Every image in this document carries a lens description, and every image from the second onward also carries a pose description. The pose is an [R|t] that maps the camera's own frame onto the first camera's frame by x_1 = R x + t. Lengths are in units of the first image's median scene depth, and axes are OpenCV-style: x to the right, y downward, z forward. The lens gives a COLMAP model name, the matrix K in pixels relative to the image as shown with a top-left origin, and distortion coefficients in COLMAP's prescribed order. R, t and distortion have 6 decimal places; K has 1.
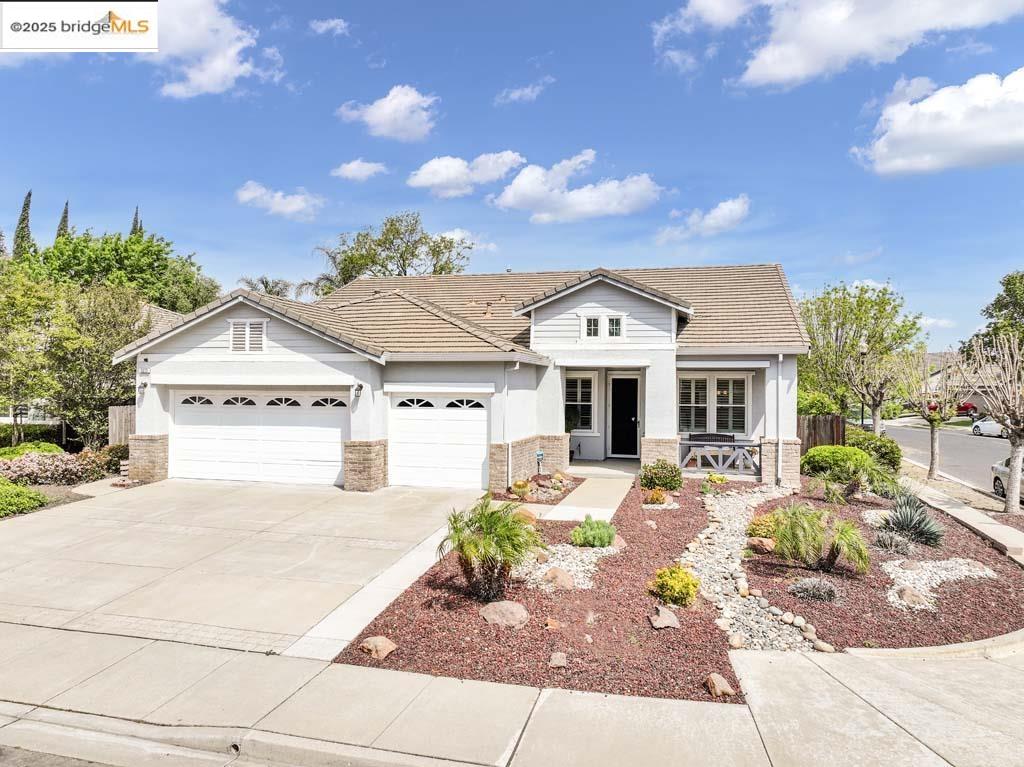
lens RADIAL K [[719.1, 0, 519.1], [0, 719.1, 377.2], [0, 0, 1]] dist [0.000638, 0.003758]
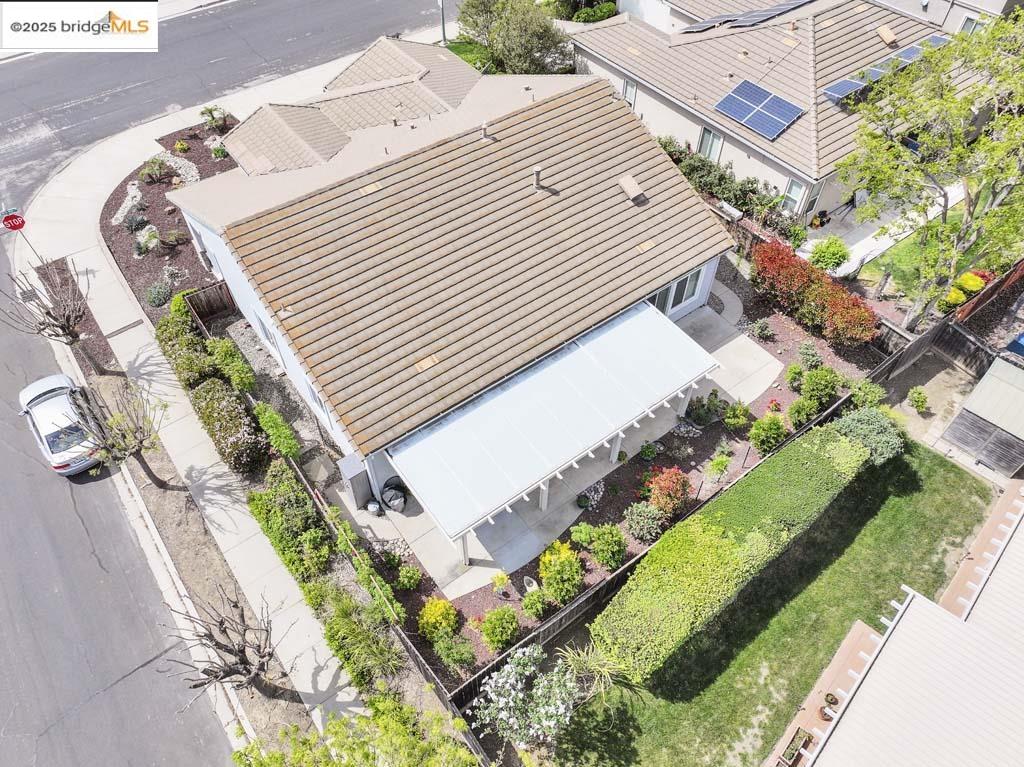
lens RADIAL K [[719.1, 0, 519.1], [0, 719.1, 377.2], [0, 0, 1]] dist [0.000638, 0.003758]
pose [[-0.612197, 0.600137, -0.514831, 1.019311], [-0.007306, 0.646782, 0.762640, -1.046241], [0.790672, 0.470647, -0.391573, 2.503120]]
